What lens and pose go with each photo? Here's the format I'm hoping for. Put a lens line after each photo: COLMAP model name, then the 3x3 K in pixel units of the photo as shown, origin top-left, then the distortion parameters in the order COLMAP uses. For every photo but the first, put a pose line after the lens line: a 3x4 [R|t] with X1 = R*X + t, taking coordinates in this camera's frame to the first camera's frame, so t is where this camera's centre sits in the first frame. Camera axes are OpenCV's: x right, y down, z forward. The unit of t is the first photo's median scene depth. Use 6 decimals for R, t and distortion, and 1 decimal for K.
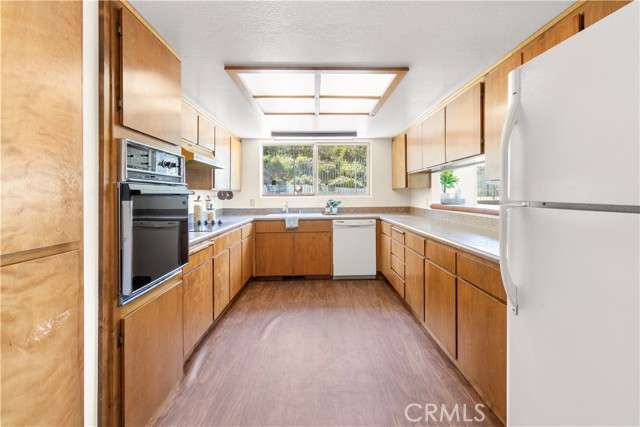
lens RADIAL K [[302.5, 0, 325.2], [0, 302.5, 195.0], [0, 0, 1]] dist [-0.000769, 0.000001]
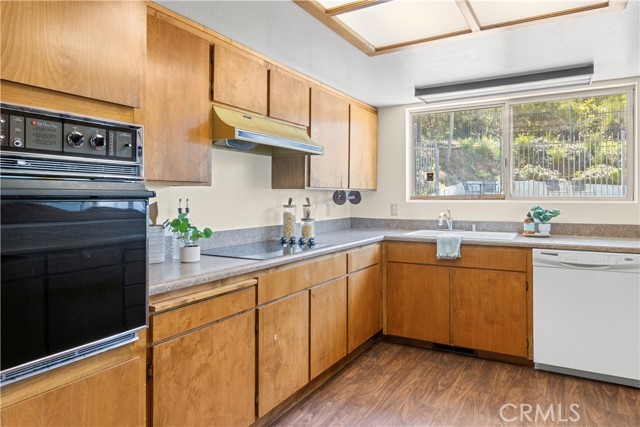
lens RADIAL K [[411.4, 0, 321.4], [0, 411.4, 196.1], [0, 0, 1]] dist [0.000343, -0.000662]
pose [[0.849870, 0.003762, -0.526978, 0.085341], [-0.004037, 0.999992, 0.000628, -0.002858], [0.526976, 0.001594, 0.849879, 0.245193]]
